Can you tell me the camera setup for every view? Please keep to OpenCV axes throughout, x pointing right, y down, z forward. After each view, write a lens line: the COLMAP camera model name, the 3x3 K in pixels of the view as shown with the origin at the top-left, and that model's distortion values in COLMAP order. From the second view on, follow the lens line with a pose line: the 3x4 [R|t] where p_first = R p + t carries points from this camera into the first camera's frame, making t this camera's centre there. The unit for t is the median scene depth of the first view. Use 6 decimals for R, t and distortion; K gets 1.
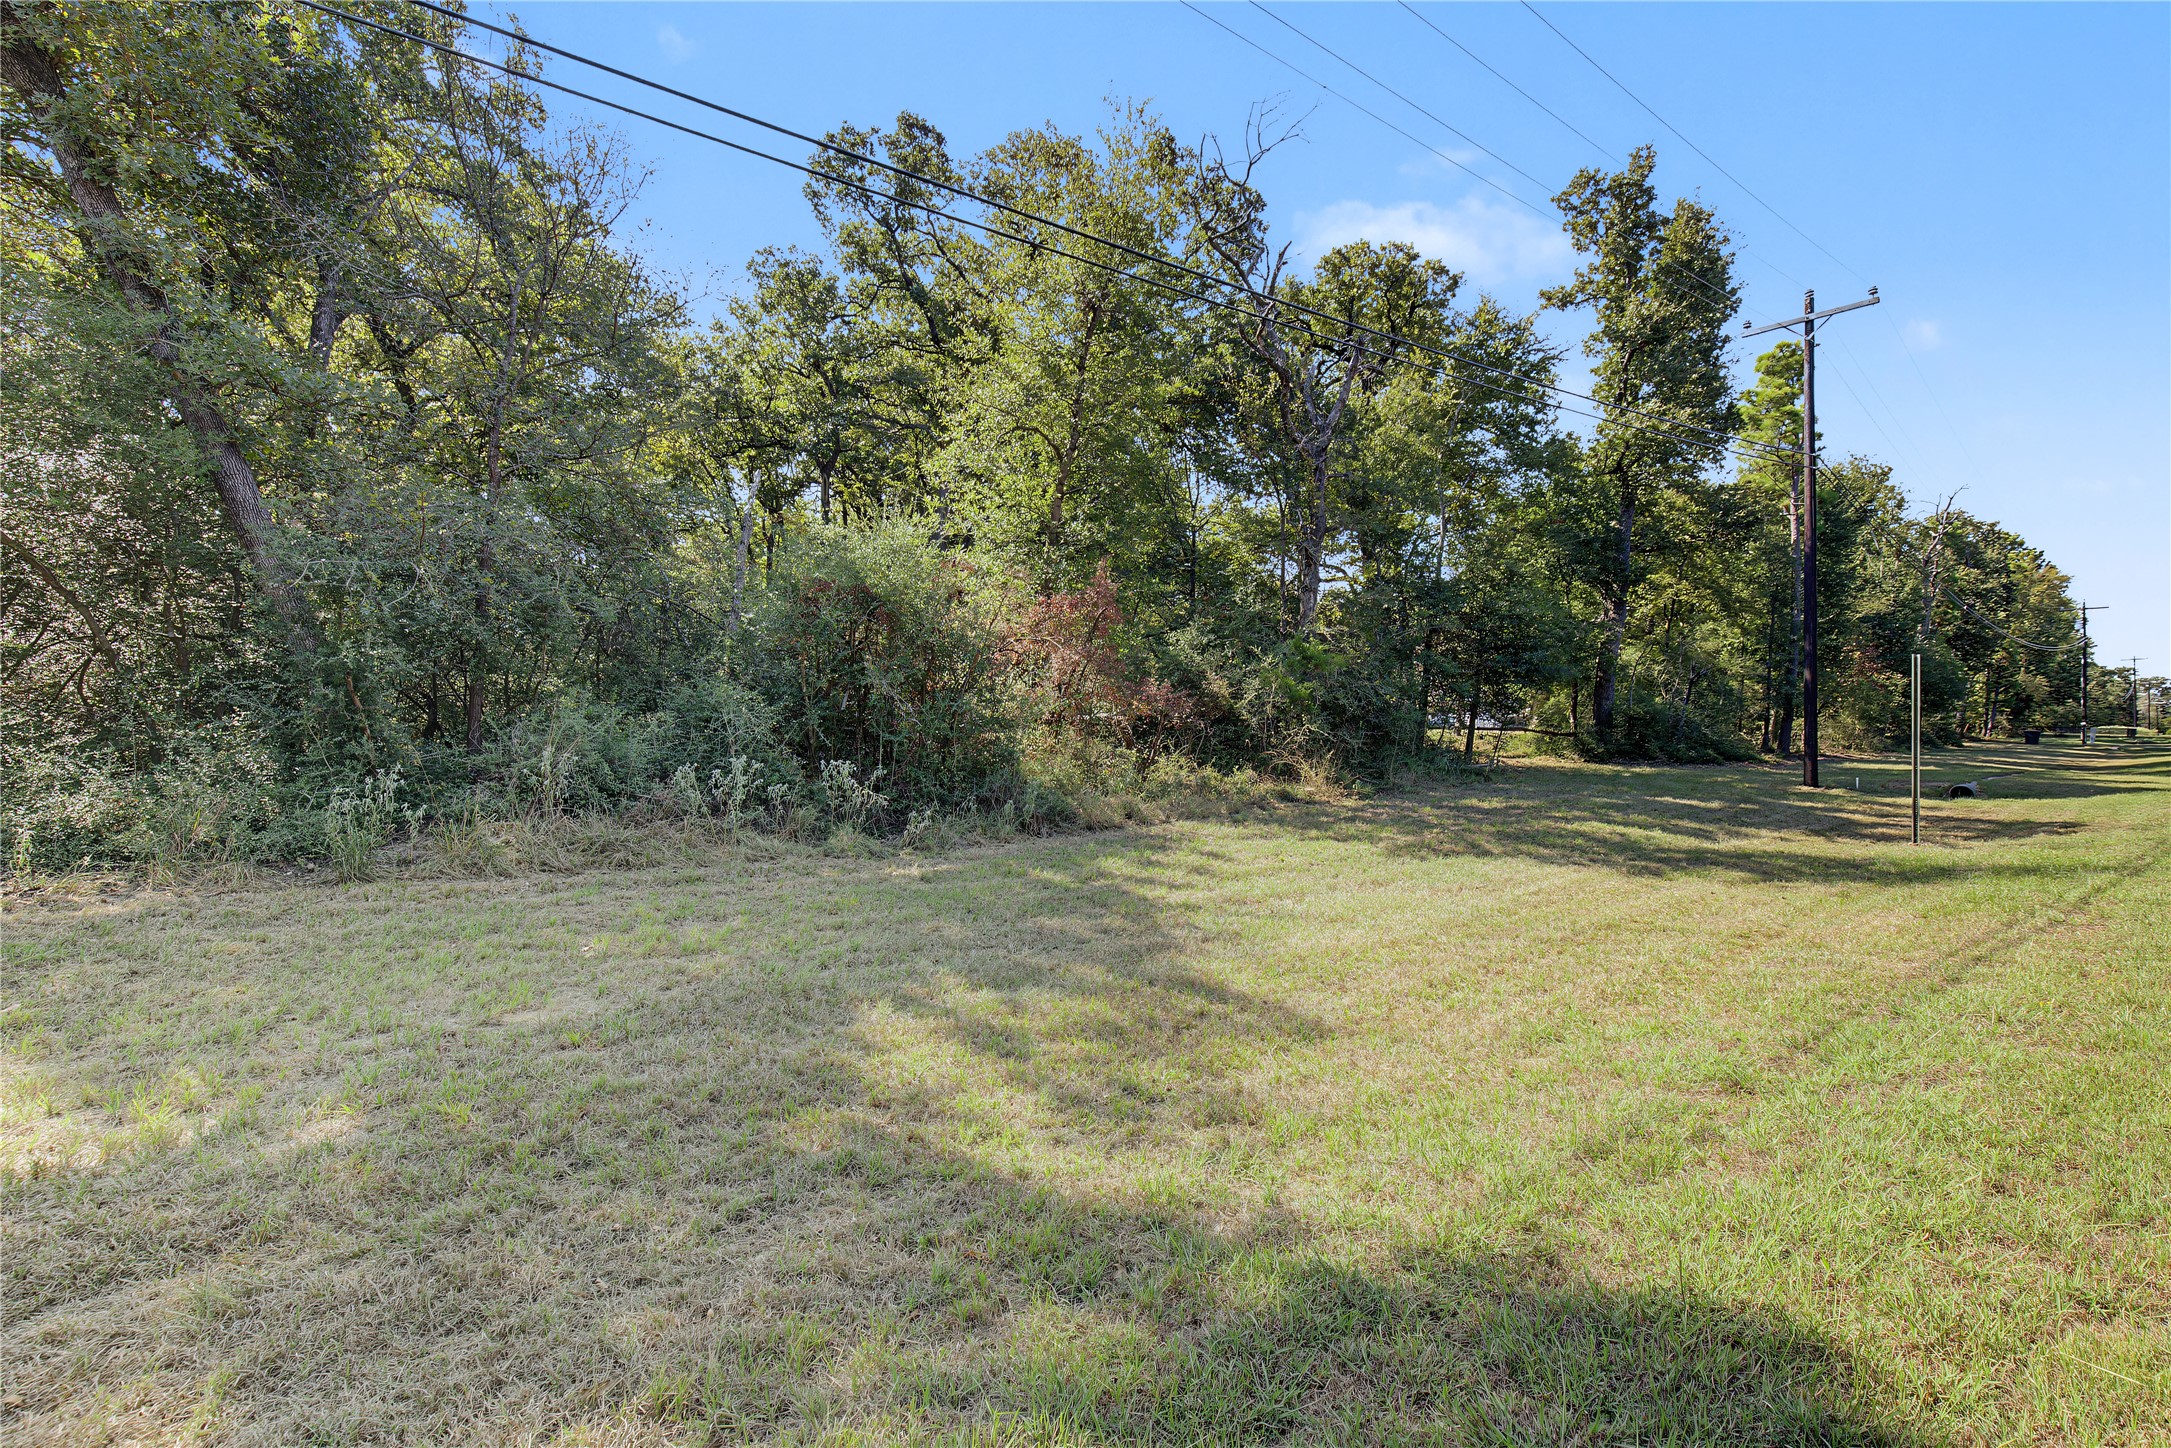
lens RADIAL K [[990.9, 0, 1088.0], [0, 990.9, 701.6], [0, 0, 1]] dist [-0.013867, 0.001784]
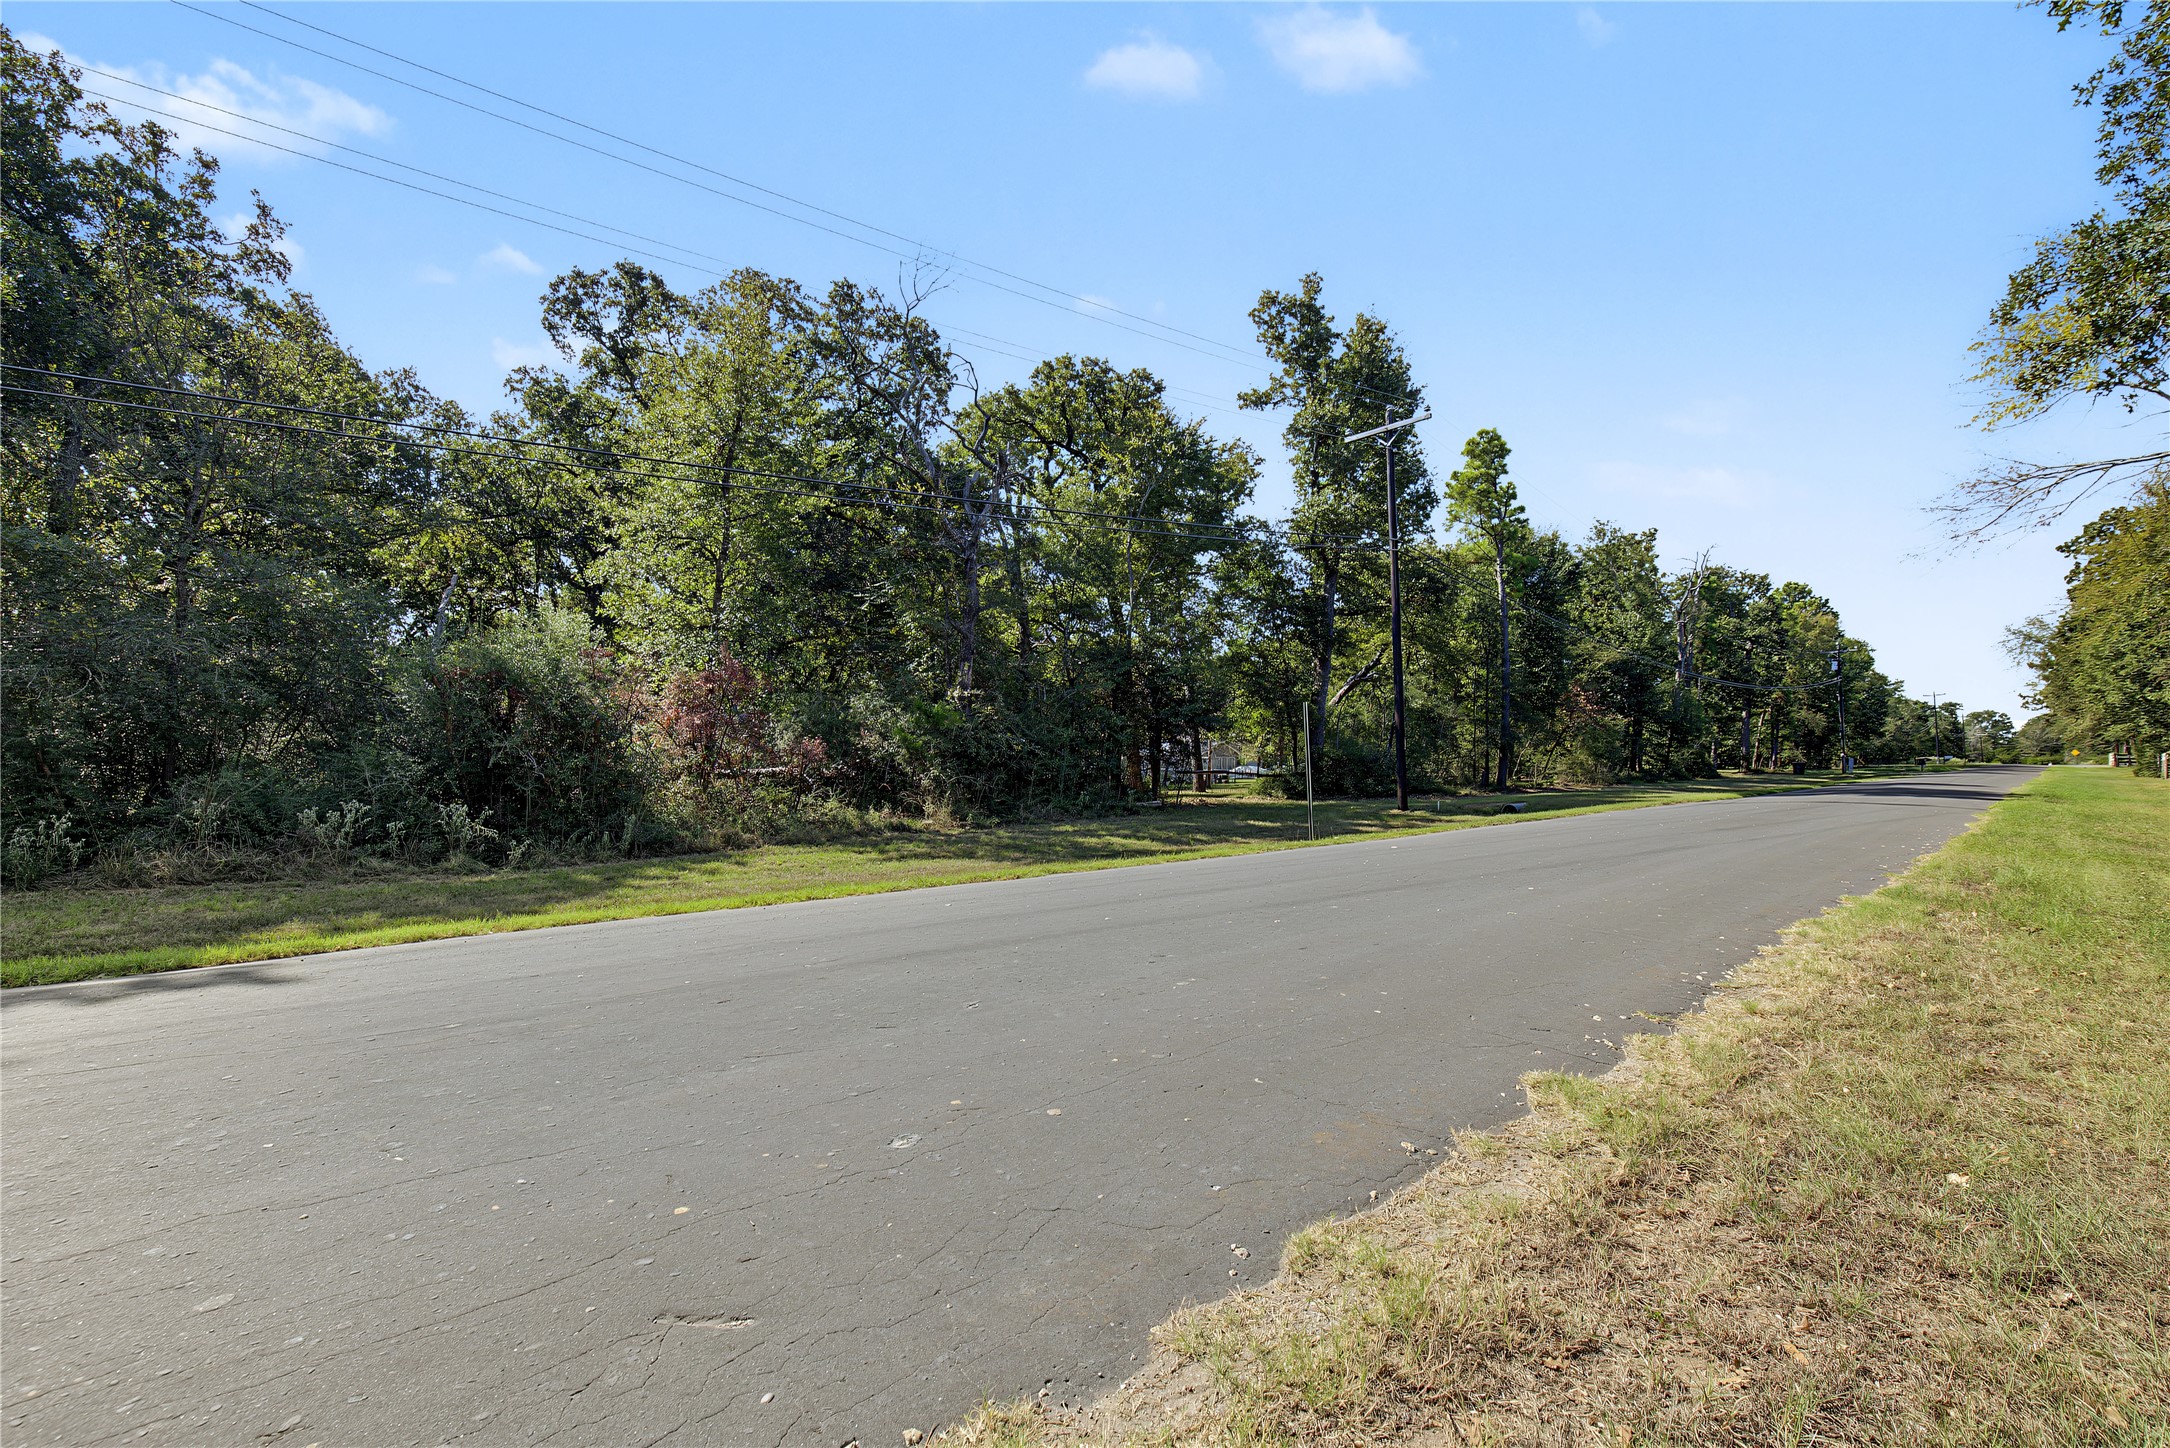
lens RADIAL K [[990.4, 0, 1102.4], [0, 990.4, 758.3], [0, 0, 1]] dist [-0.013867, 0.001784]
pose [[0.998075, -0.029213, 0.054706, 0.223026], [0.029417, 0.999563, -0.002942, 0.010816], [-0.054596, 0.004546, 0.998498, -0.151921]]
